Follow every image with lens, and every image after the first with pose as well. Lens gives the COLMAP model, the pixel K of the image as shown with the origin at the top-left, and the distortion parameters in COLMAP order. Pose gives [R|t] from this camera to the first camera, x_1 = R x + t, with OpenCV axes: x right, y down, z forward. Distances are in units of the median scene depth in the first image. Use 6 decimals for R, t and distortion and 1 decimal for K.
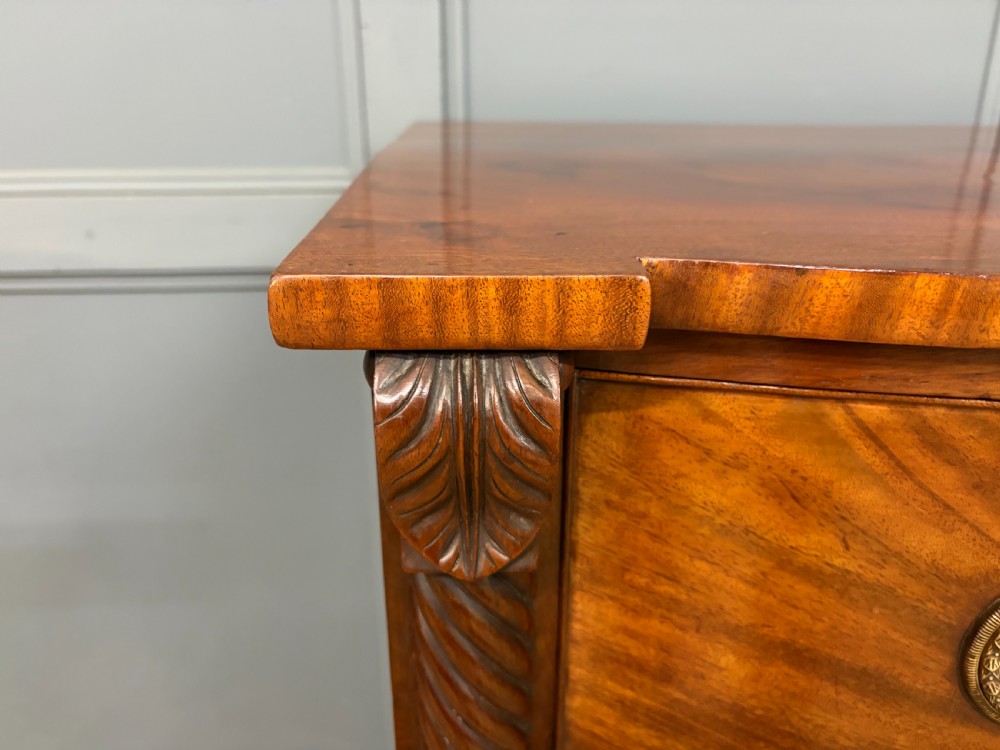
lens RADIAL K [[781.2, 0, 497.1], [0, 781.2, 383.0], [0, 0, 1]] dist [-0.009263, 0.004628]
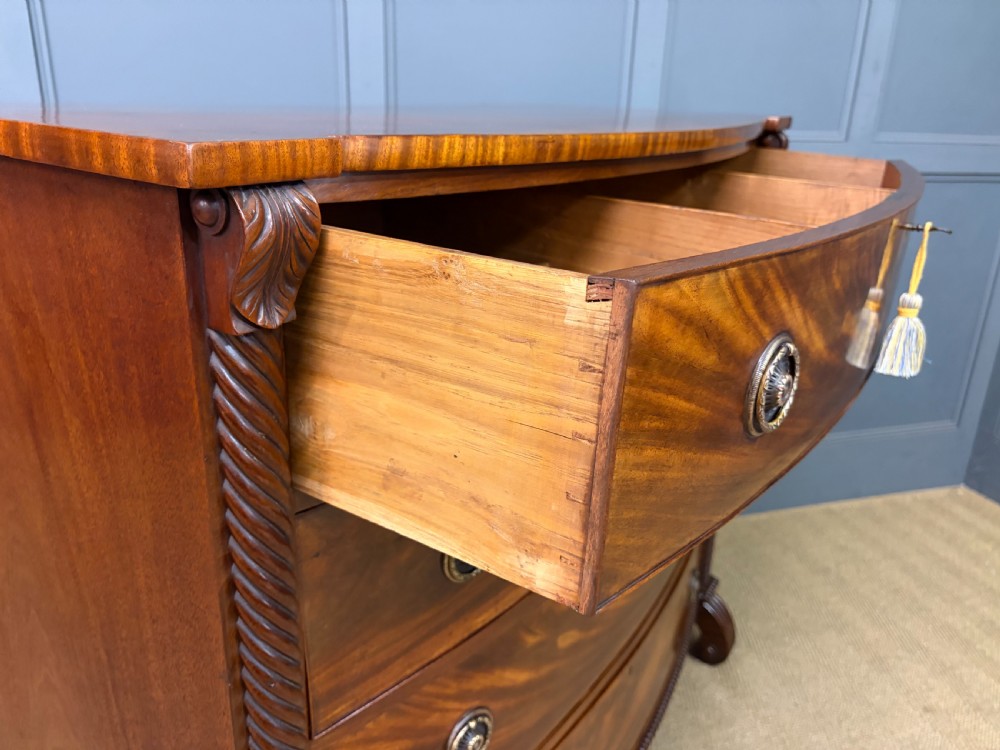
lens RADIAL K [[775.8, 0, 505.2], [0, 775.8, 375.1], [0, 0, 1]] dist [0.005733, -0.012492]
pose [[0.550309, -0.266886, 0.791159, -1.158877], [0.281775, 0.951314, 0.124917, 0.279786], [-0.785979, 0.154186, 0.598718, -0.436746]]
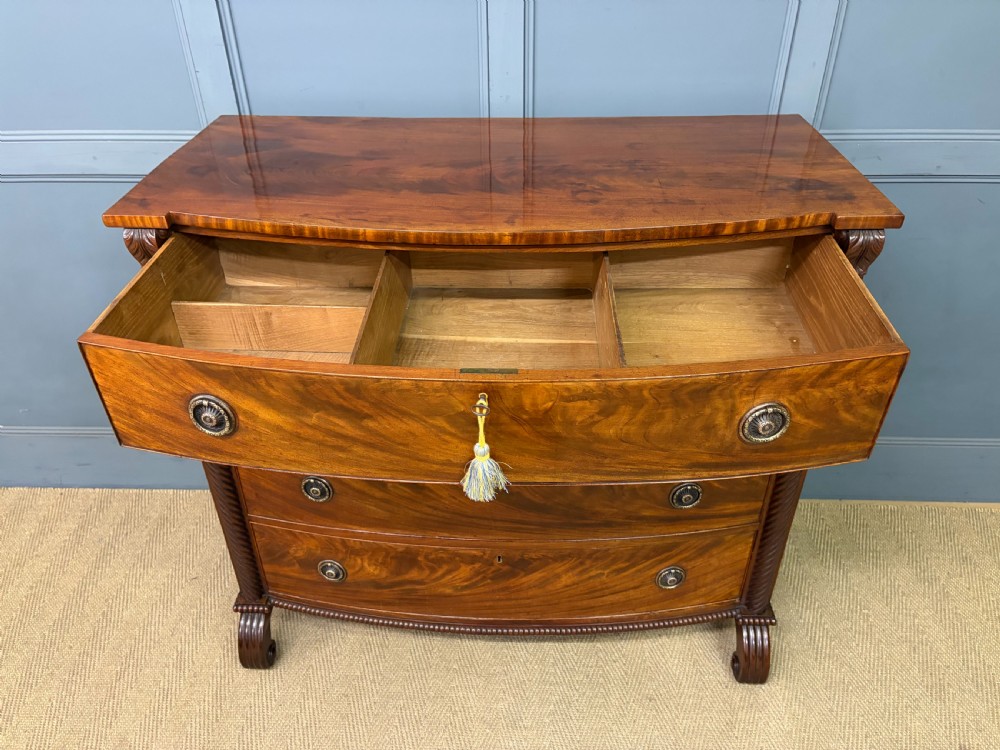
lens RADIAL K [[760.5, 0, 503.8], [0, 760.5, 378.4], [0, 0, 1]] dist [0.052746, -0.068647]
pose [[0.997720, 0.032405, -0.059198, 2.587989], [-0.019508, 0.978214, 0.206680, -0.153046], [0.064606, -0.205054, 0.976616, -3.923397]]
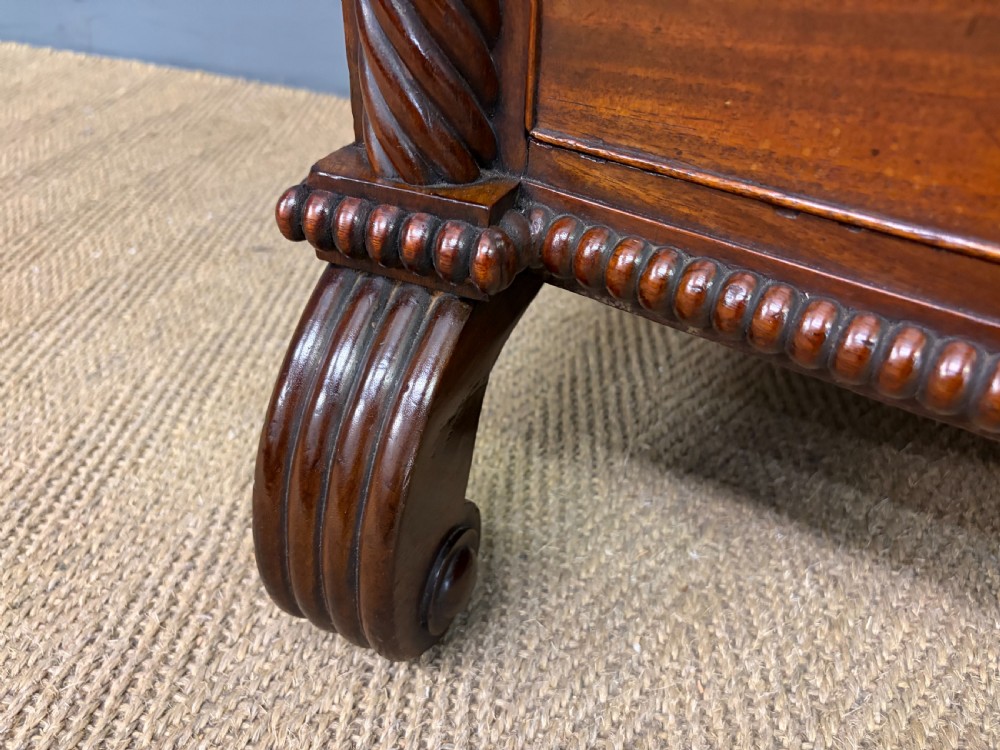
lens RADIAL K [[781.2, 0, 497.1], [0, 781.2, 383.0], [0, 0, 1]] dist [-0.009263, 0.004628]
pose [[0.902015, 0.274605, -0.333109, 0.475722], [-0.183990, 0.942560, 0.278797, 3.242838], [0.390534, -0.190190, 0.900728, 1.393286]]
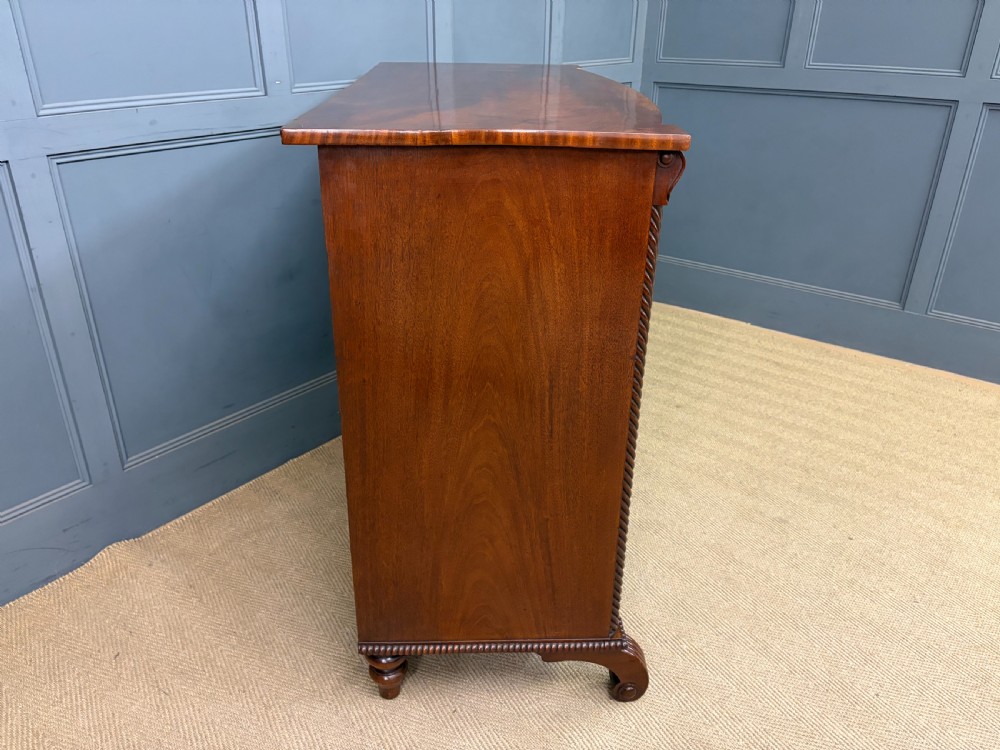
lens RADIAL K [[760.4, 0, 500.2], [0, 760.4, 378.7], [0, 0, 1]] dist [0.056044, -0.074711]
pose [[-0.007386, -0.438255, 0.898820, -4.547877], [0.359819, 0.837474, 0.411301, -1.094078], [-0.932993, 0.326451, 0.151507, 1.598153]]
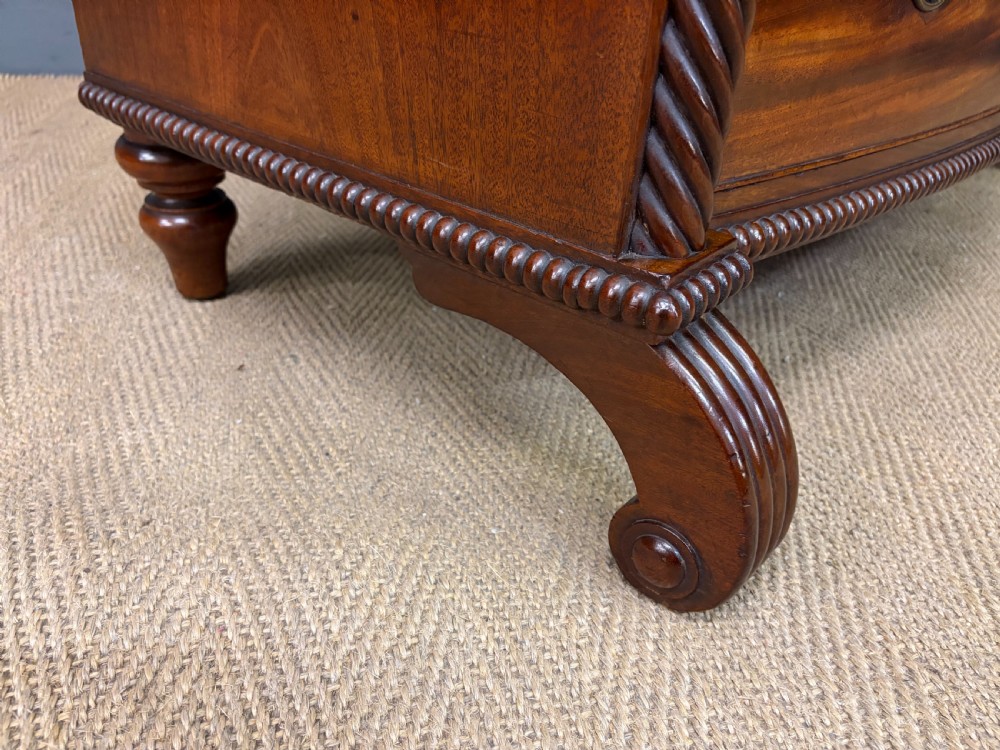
lens RADIAL K [[760.4, 0, 500.2], [0, 760.4, 378.7], [0, 0, 1]] dist [0.056044, -0.074711]
pose [[0.663533, -0.357962, 0.656953, -1.229290], [0.223153, 0.932831, 0.282895, 3.055198], [-0.714091, -0.041109, 0.698844, 1.576618]]
